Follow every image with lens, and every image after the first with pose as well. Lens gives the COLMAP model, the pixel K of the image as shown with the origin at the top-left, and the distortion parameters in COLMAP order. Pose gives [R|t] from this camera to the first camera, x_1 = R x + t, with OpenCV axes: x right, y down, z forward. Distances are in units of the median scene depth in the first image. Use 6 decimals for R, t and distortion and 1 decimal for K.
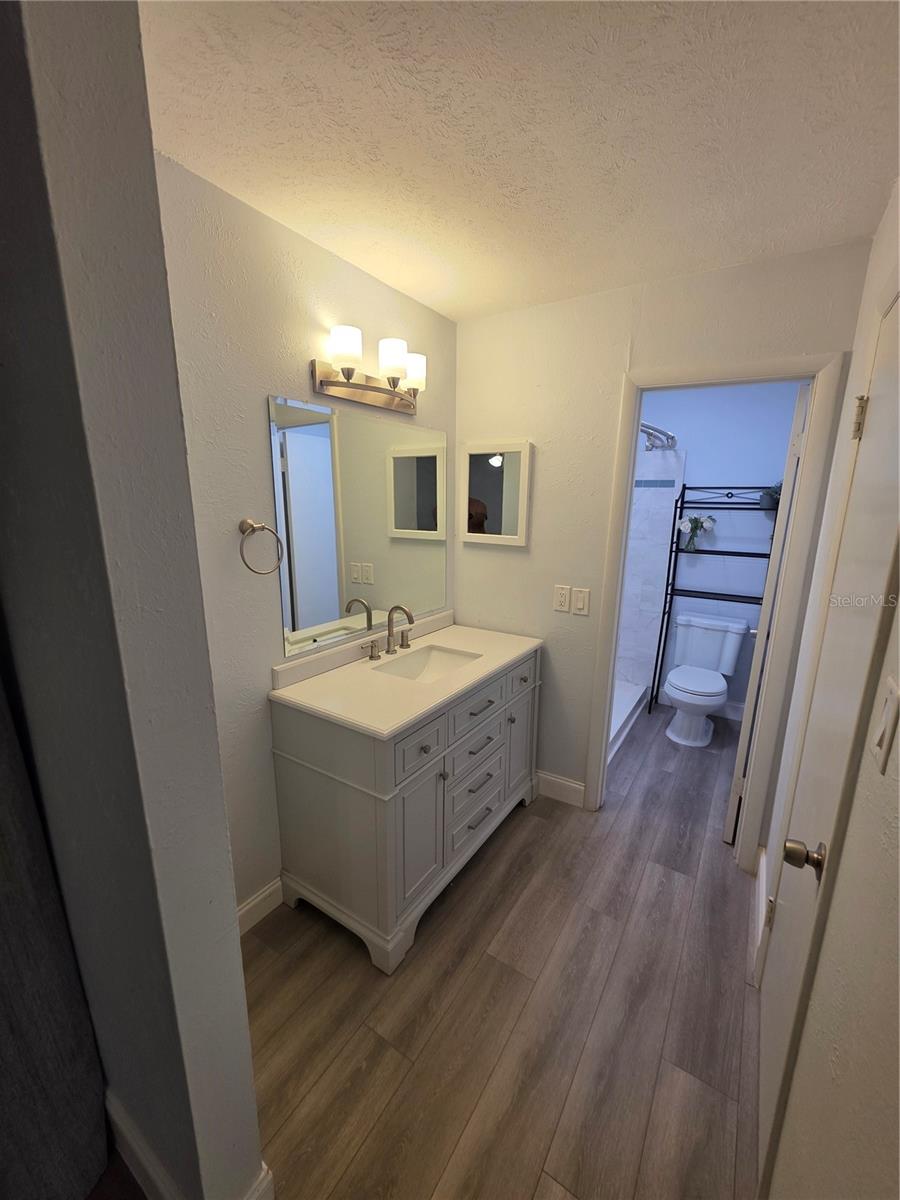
lens RADIAL K [[481.0, 0, 451.4], [0, 481.0, 605.4], [0, 0, 1]] dist [-0.001086, 0.000079]
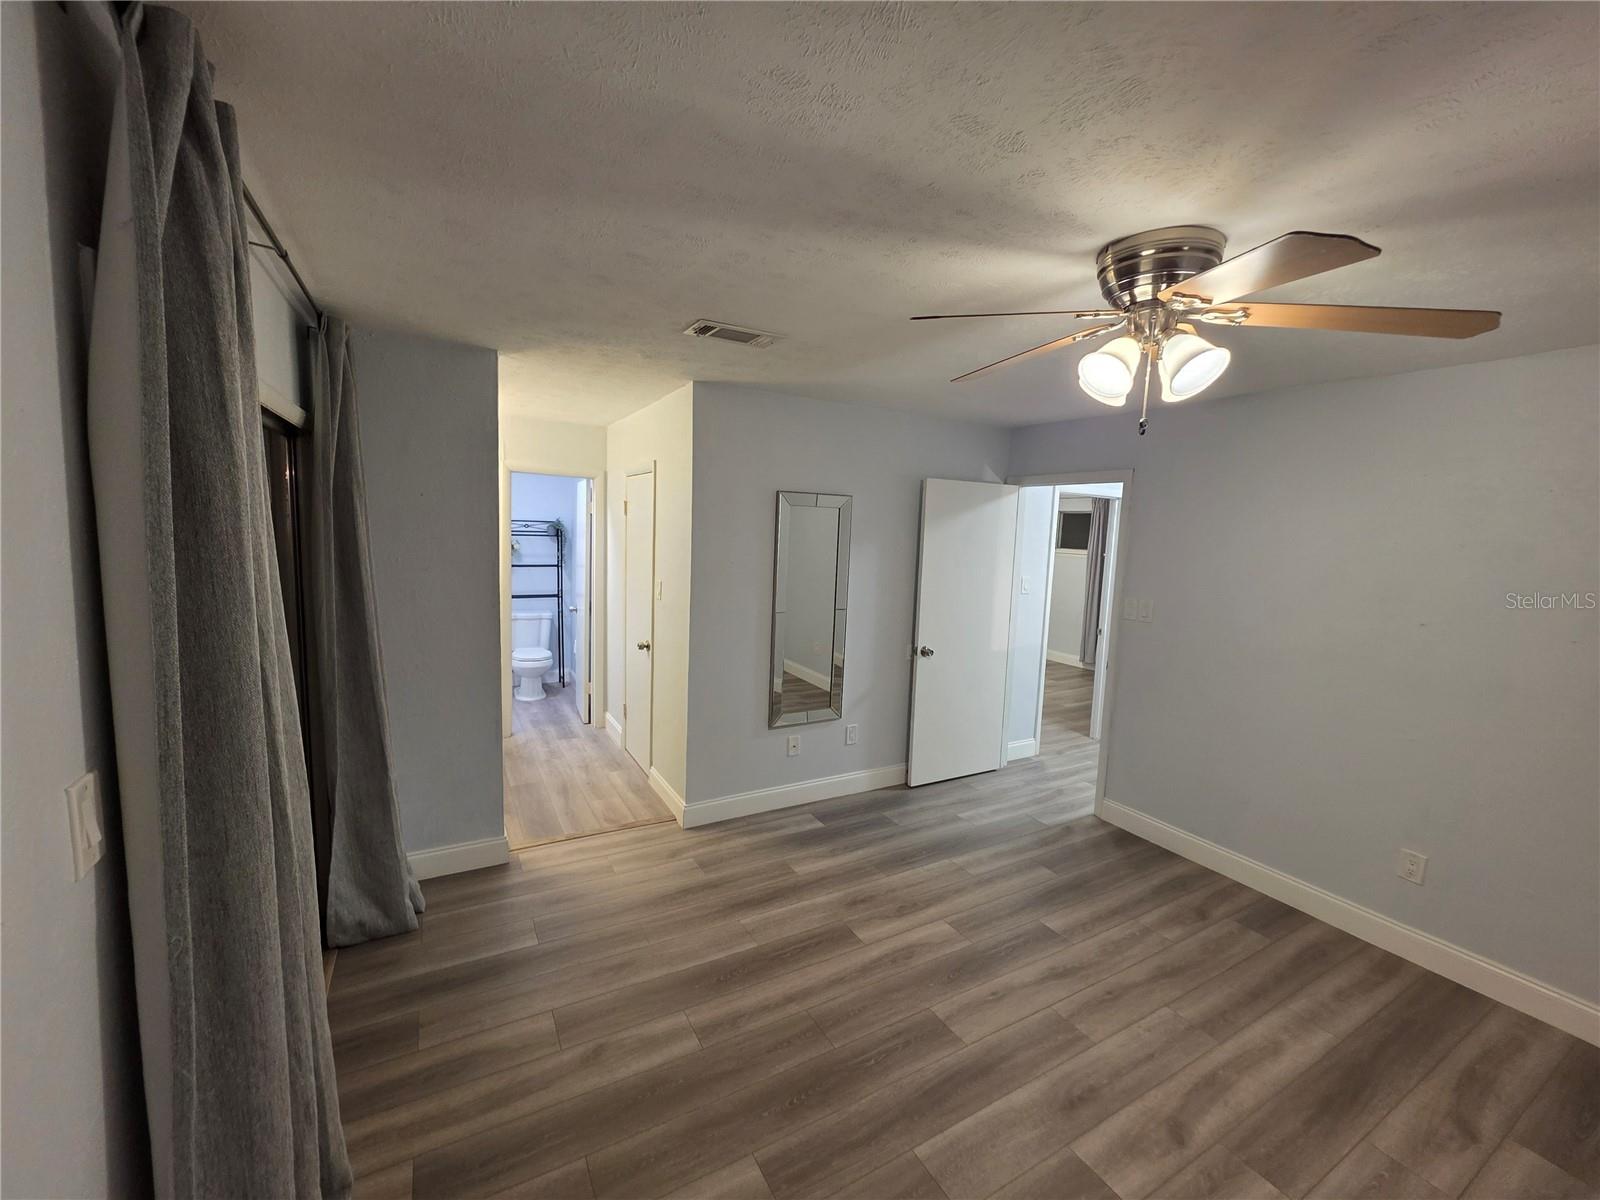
lens RADIAL K [[641.4, 0, 801.3], [0, 641.4, 589.1], [0, 0, 1]] dist [-0.001086, 0.000079]
pose [[0.464080, -0.080004, 0.882173, -1.064070], [0.169285, 0.985567, 0.000326, 0.136876], [-0.869466, 0.149187, 0.470926, -0.841731]]
